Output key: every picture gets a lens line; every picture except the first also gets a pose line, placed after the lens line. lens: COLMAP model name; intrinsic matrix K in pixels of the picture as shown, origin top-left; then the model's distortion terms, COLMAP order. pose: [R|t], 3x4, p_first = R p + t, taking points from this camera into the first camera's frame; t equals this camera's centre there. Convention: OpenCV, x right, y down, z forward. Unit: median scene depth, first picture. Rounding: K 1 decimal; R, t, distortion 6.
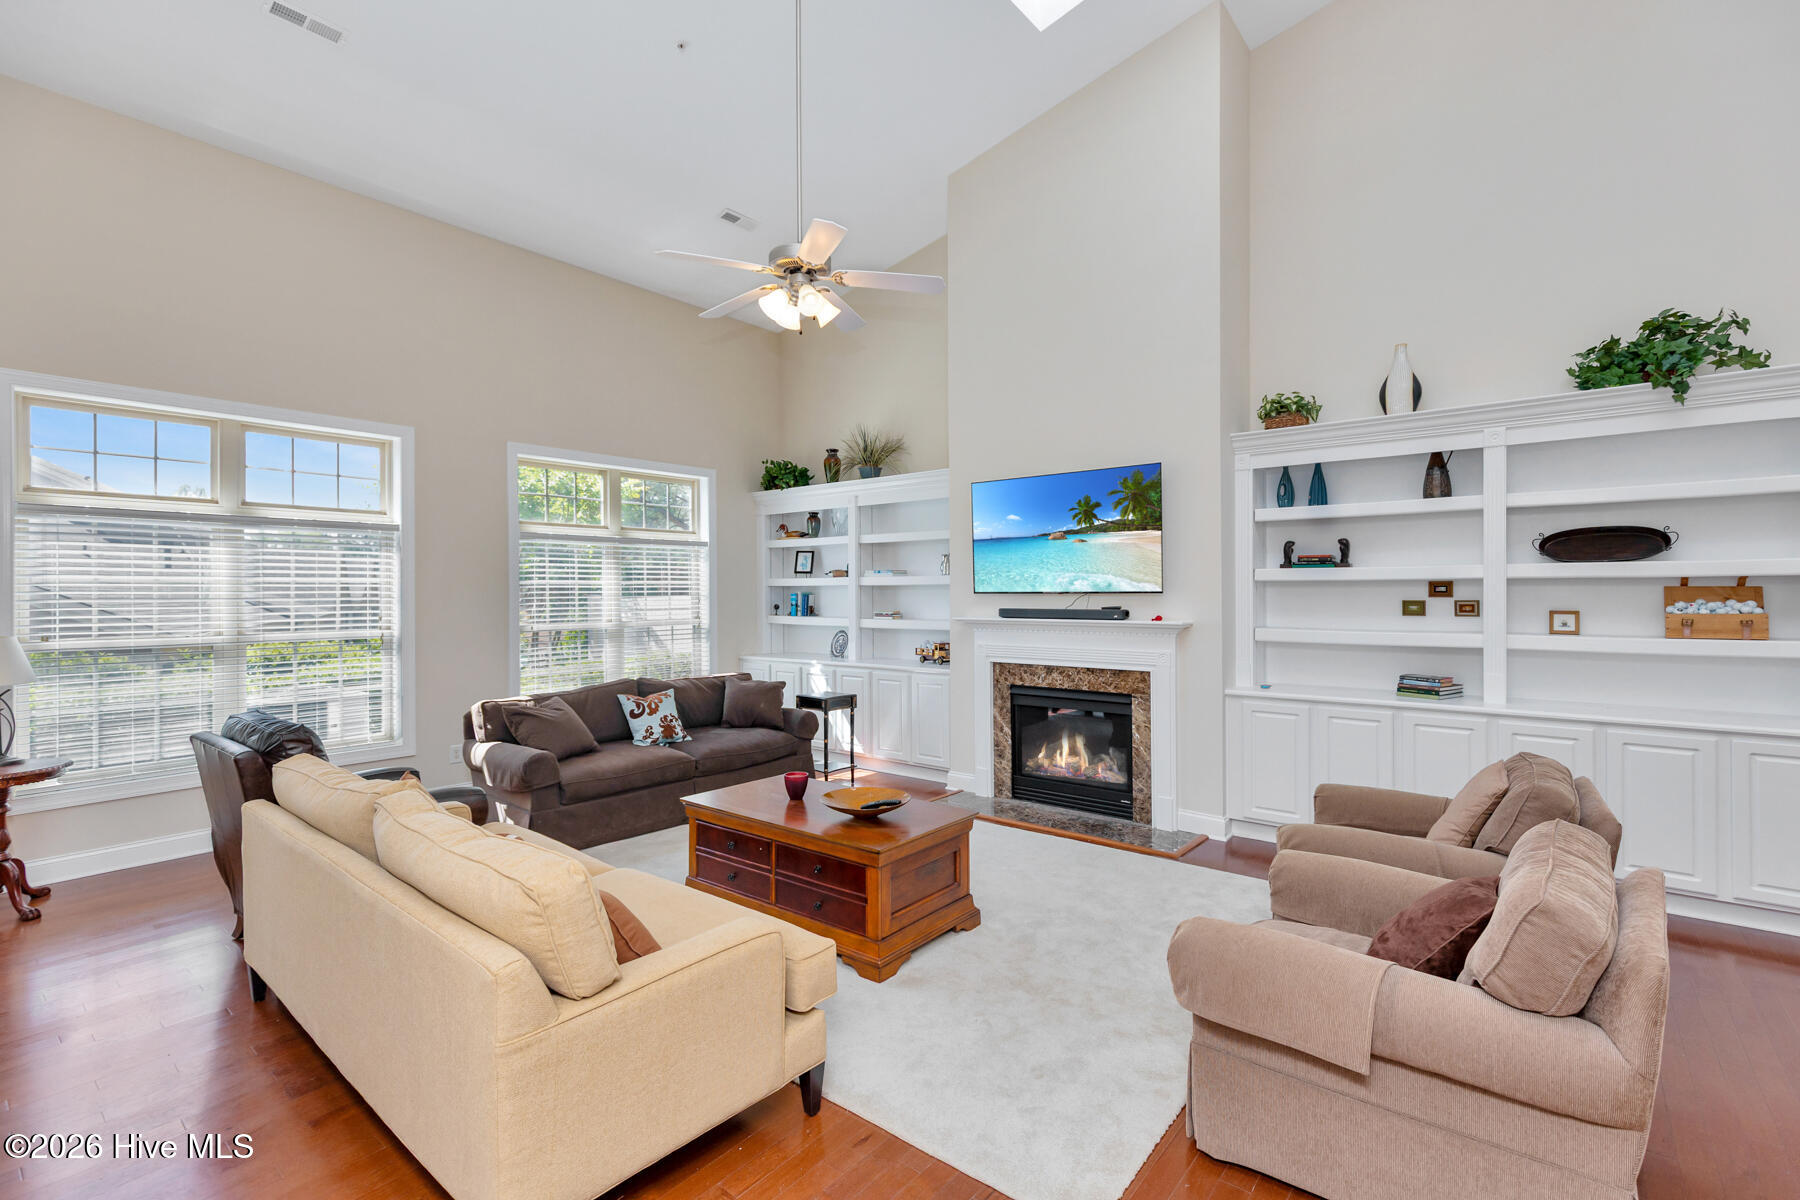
lens RADIAL K [[809.2, 0, 903.8], [0, 809.2, 589.4], [0, 0, 1]] dist [-0.001288, -0.000142]
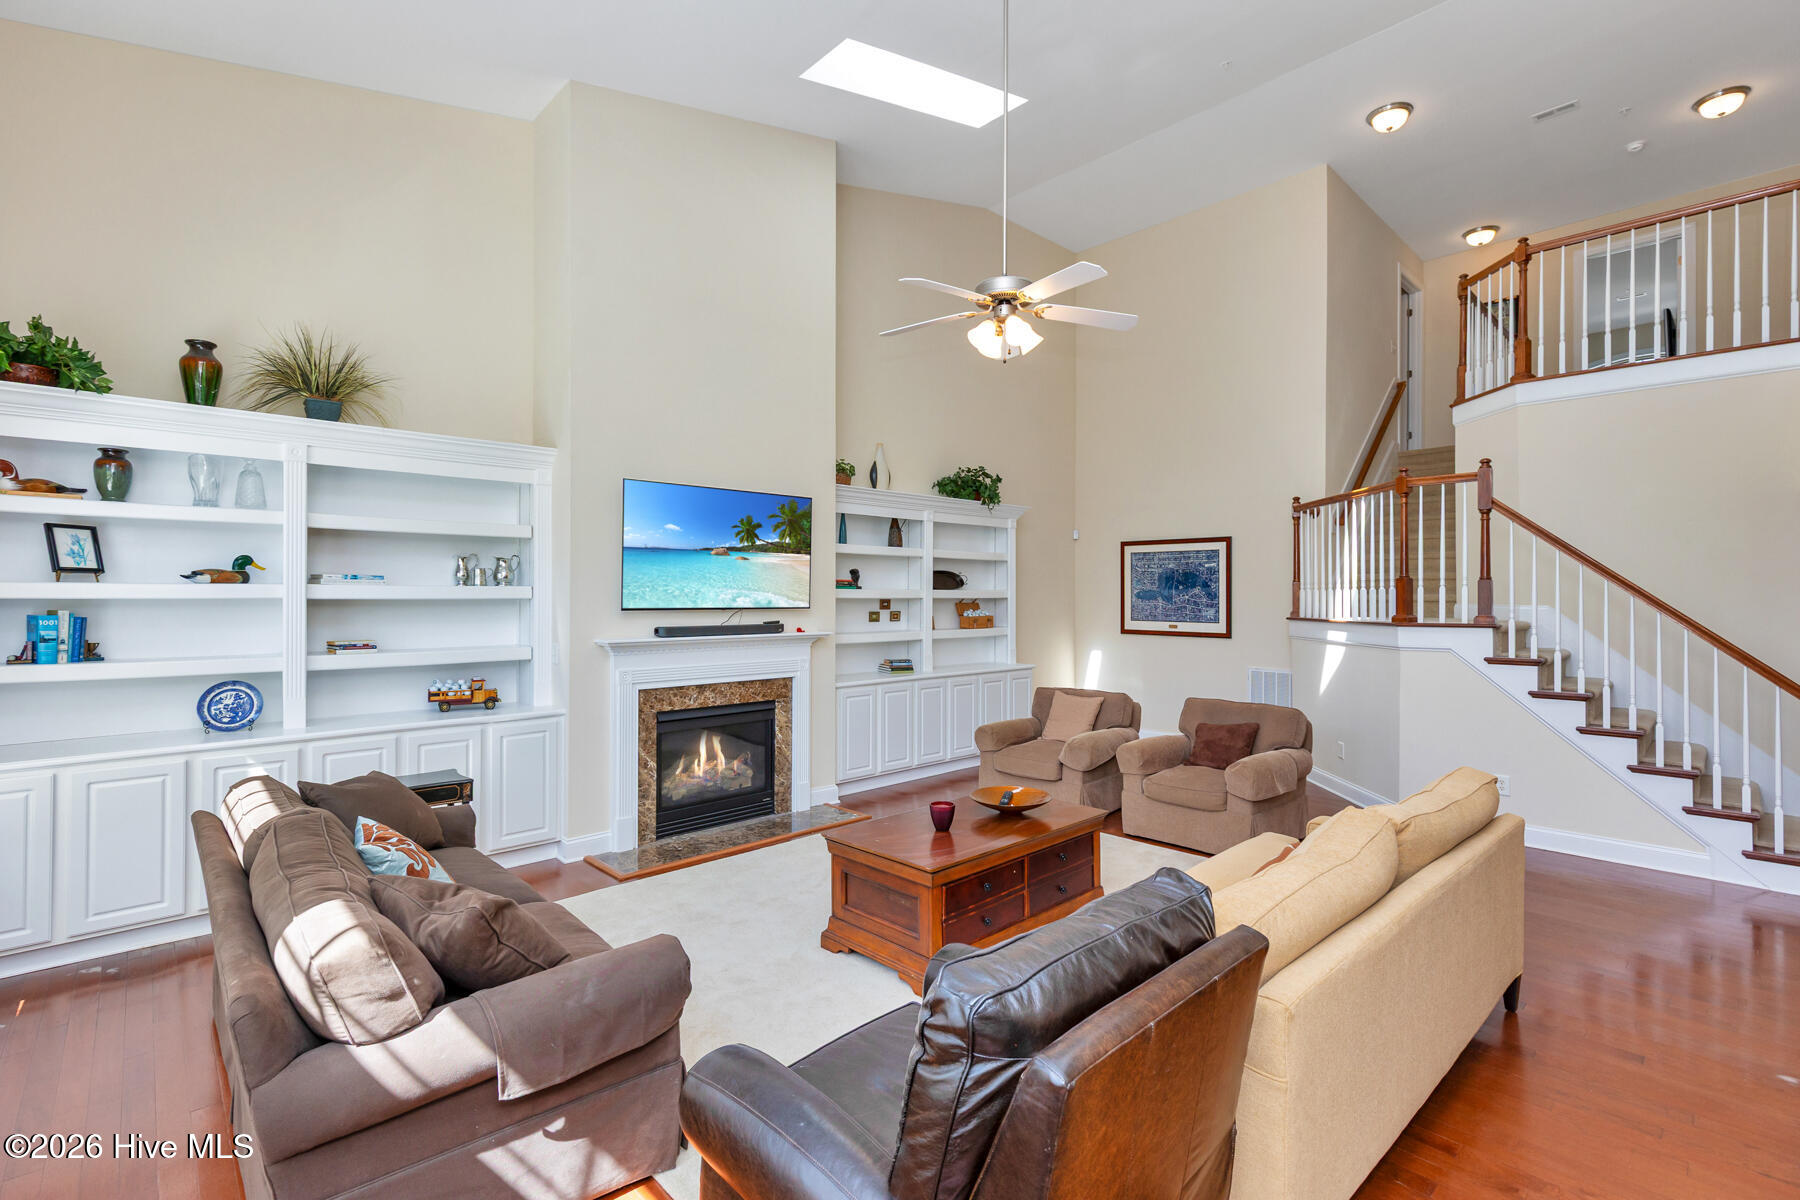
lens RADIAL K [[805.2, 0, 903.9], [0, 805.2, 596.1], [0, 0, 1]] dist [0.004752, -0.000597]
pose [[0.130817, 0.006677, 0.991384, -0.765596], [-0.001718, 0.999977, -0.006508, -0.005515], [-0.991405, -0.000852, 0.130825, 0.658496]]
